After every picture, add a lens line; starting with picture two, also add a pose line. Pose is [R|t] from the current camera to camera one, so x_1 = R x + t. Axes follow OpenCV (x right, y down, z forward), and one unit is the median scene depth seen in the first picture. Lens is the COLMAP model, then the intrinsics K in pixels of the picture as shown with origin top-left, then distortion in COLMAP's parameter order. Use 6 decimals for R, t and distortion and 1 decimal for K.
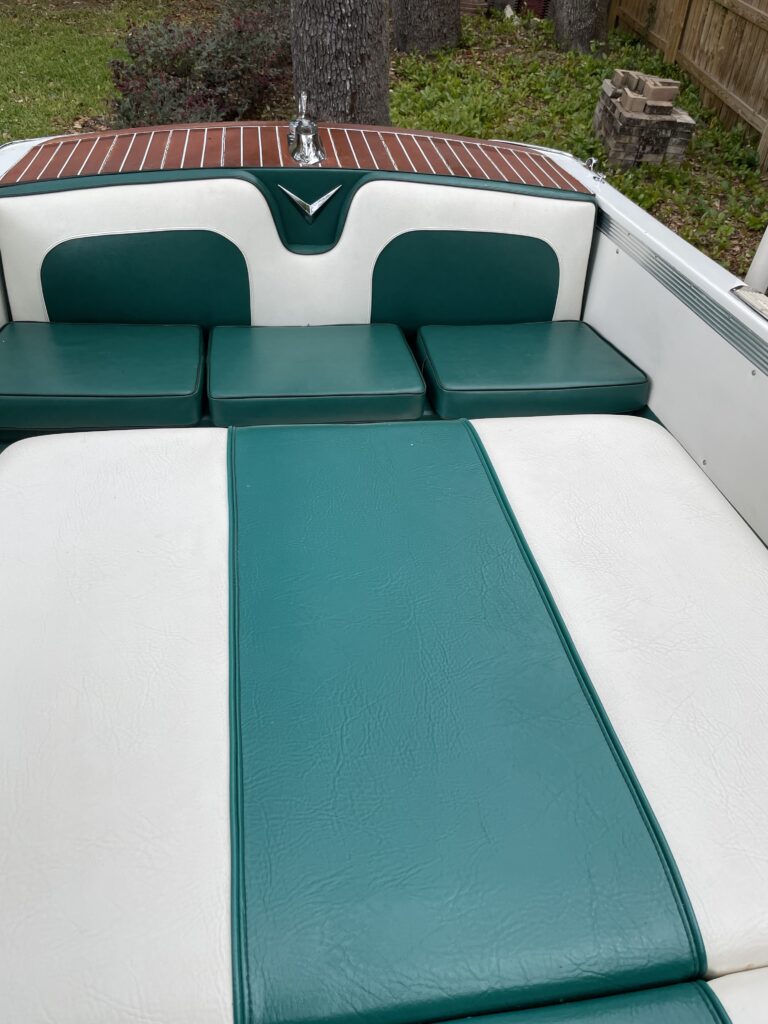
lens RADIAL K [[772.3, 0, 389.3], [0, 772.3, 509.5], [0, 0, 1]] dist [0.107496, -0.153430]
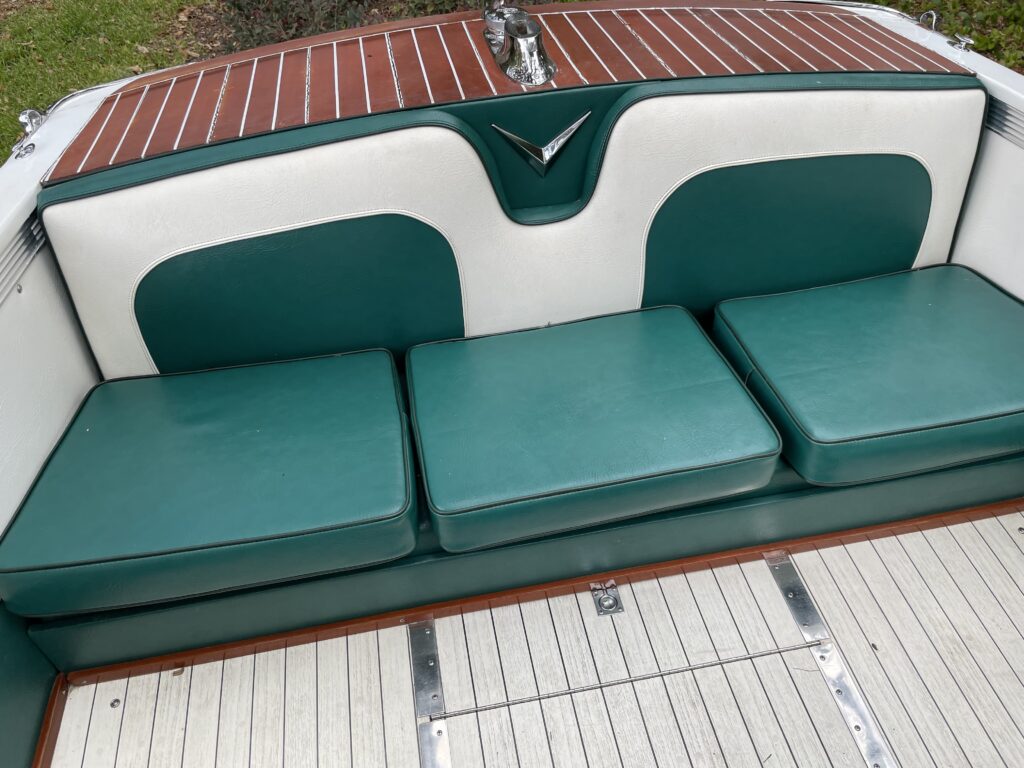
lens RADIAL K [[772.3, 0, 528.6], [0, 772.3, 378.6], [0, 0, 1]] dist [0.107496, -0.153430]
pose [[0.993932, -0.107842, -0.021646, -0.117290], [0.108490, 0.993601, 0.031419, -0.222107], [0.018119, -0.033577, 0.999272, 0.358488]]
